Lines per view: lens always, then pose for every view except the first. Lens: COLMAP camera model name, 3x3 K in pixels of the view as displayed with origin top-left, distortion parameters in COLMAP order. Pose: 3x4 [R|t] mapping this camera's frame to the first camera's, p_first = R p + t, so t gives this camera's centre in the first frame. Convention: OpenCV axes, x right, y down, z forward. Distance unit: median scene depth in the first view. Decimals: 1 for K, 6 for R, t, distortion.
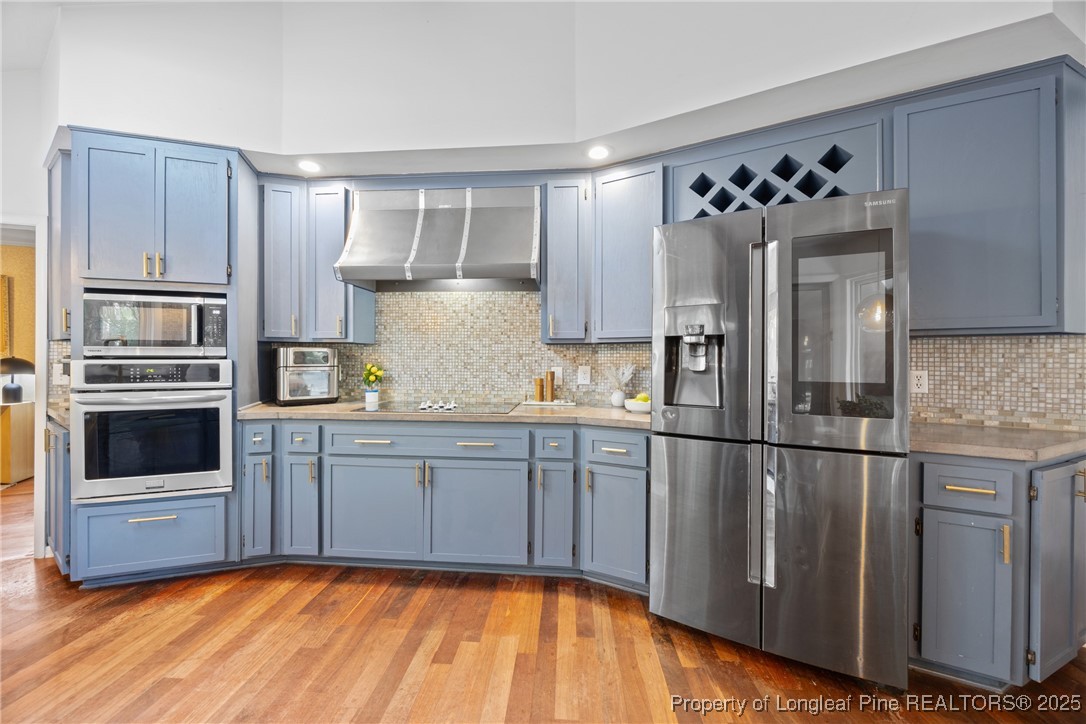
lens RADIAL K [[410.5, 0, 541.6], [0, 410.5, 362.5], [0, 0, 1]] dist [-0.003261, -0.000514]
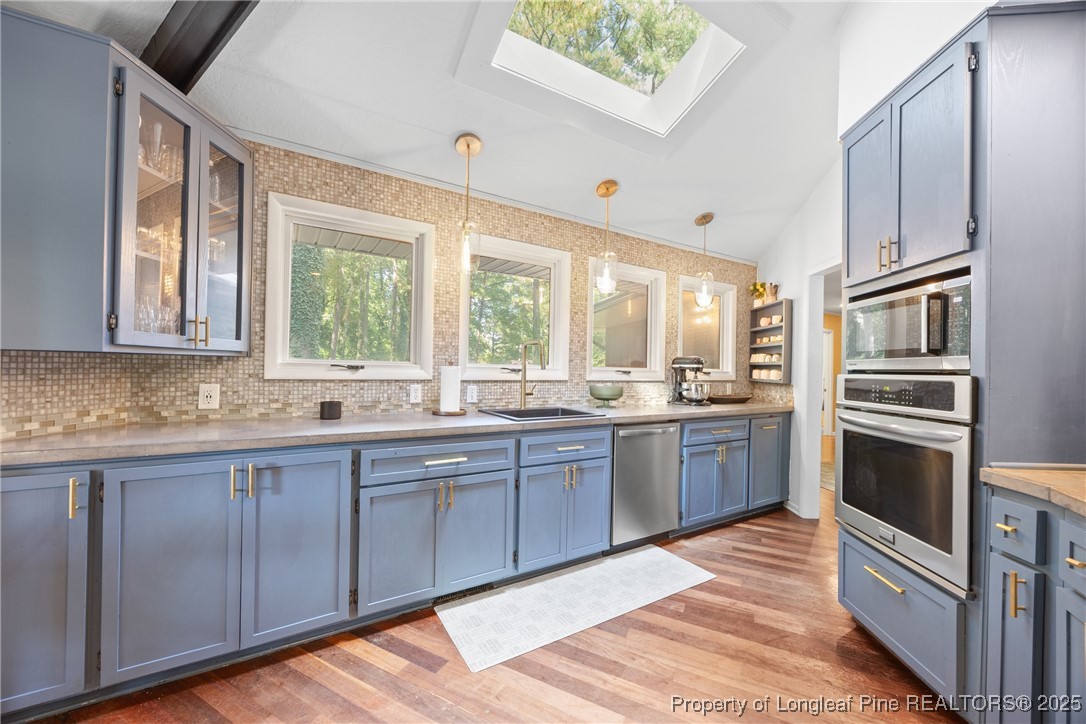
lens RADIAL K [[410.5, 0, 541.6], [0, 410.5, 362.5], [0, 0, 1]] dist [-0.003261, -0.000514]
pose [[-0.422555, -0.014647, -0.906219, 0.038141], [-0.001289, 0.999878, -0.015560, -0.016734], [0.906336, -0.005407, -0.422522, 0.702335]]
